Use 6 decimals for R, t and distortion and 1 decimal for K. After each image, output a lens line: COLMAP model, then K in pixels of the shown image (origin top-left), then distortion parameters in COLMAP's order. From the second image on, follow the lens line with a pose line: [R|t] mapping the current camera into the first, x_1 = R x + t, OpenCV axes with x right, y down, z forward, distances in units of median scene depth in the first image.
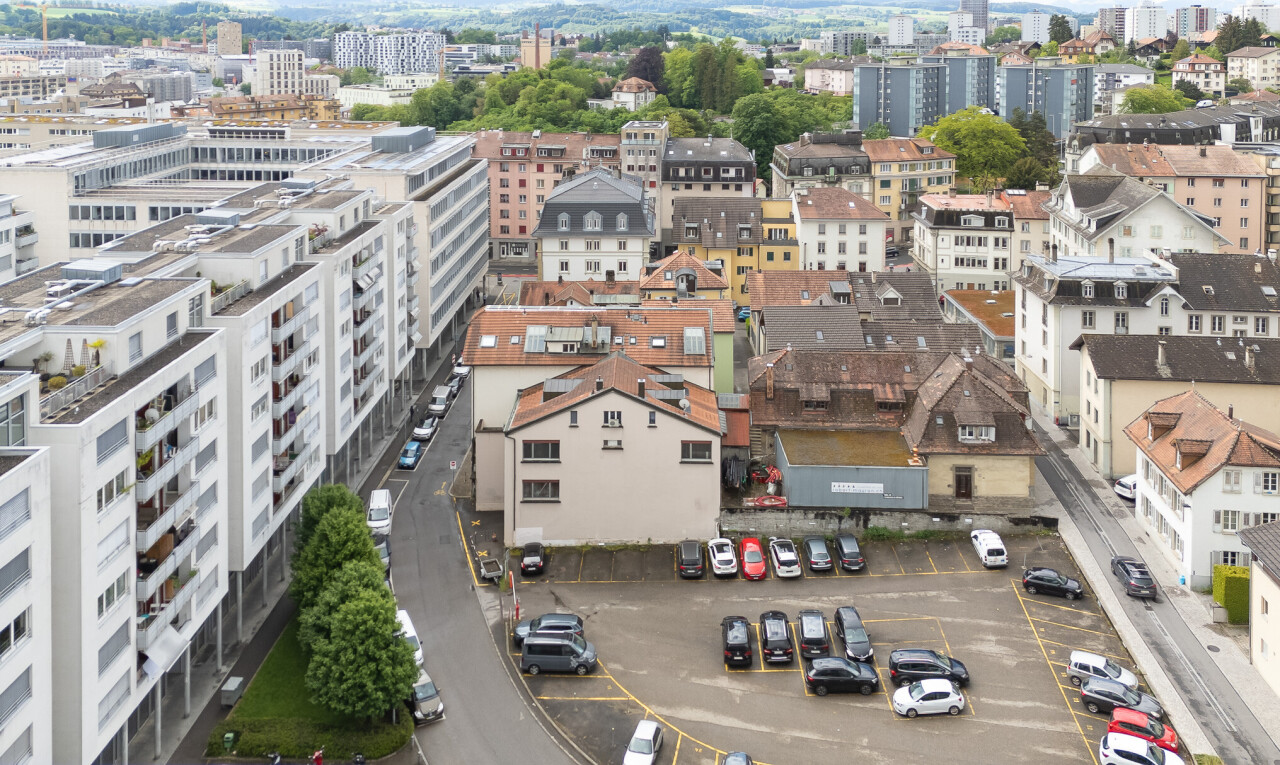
lens RADIAL K [[946.5, 0, 546.8], [0, 946.5, 322.0], [0, 0, 1]] dist [0.062396, -0.063548]
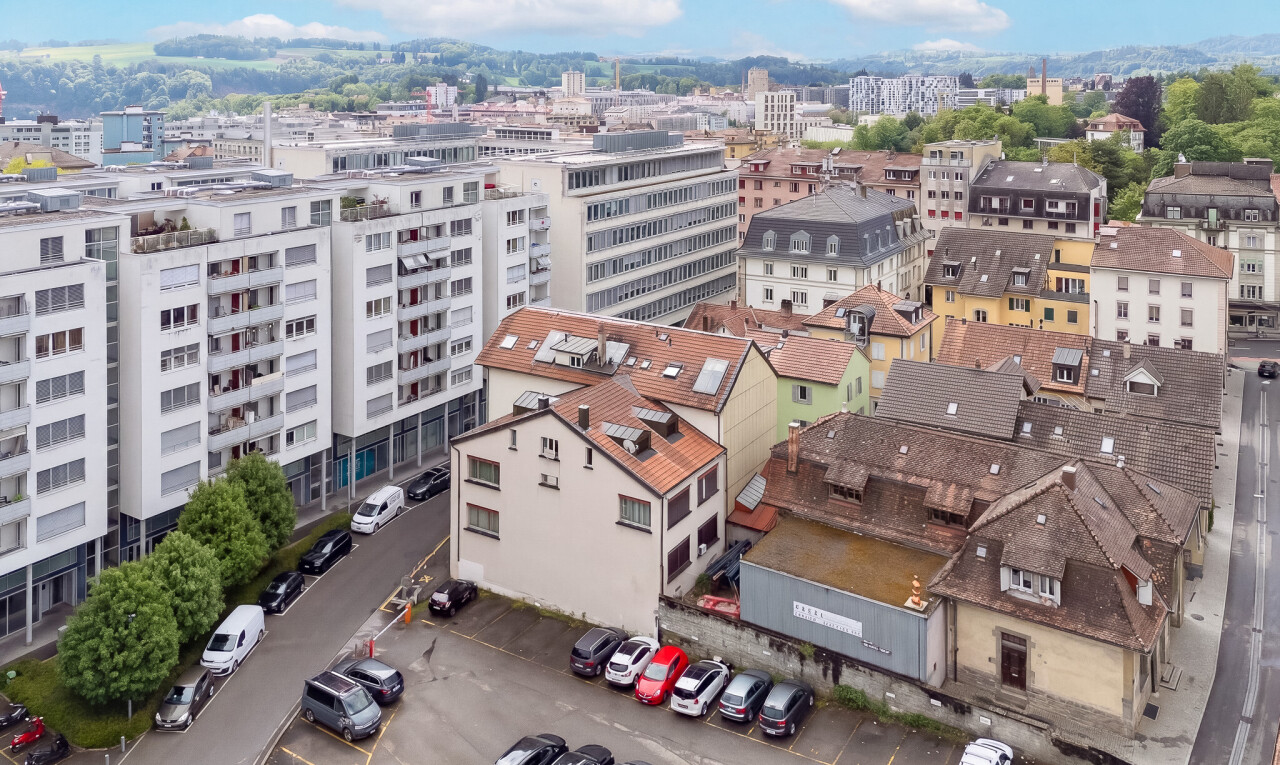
lens RADIAL K [[946.5, 0, 546.8], [0, 946.5, 322.0], [0, 0, 1]] dist [0.062396, -0.063548]
pose [[0.866975, 0.133741, -0.480070, 0.336390], [-0.155808, 0.987768, -0.006202, 0.001978], [0.473368, 0.080176, 0.877208, 0.225322]]
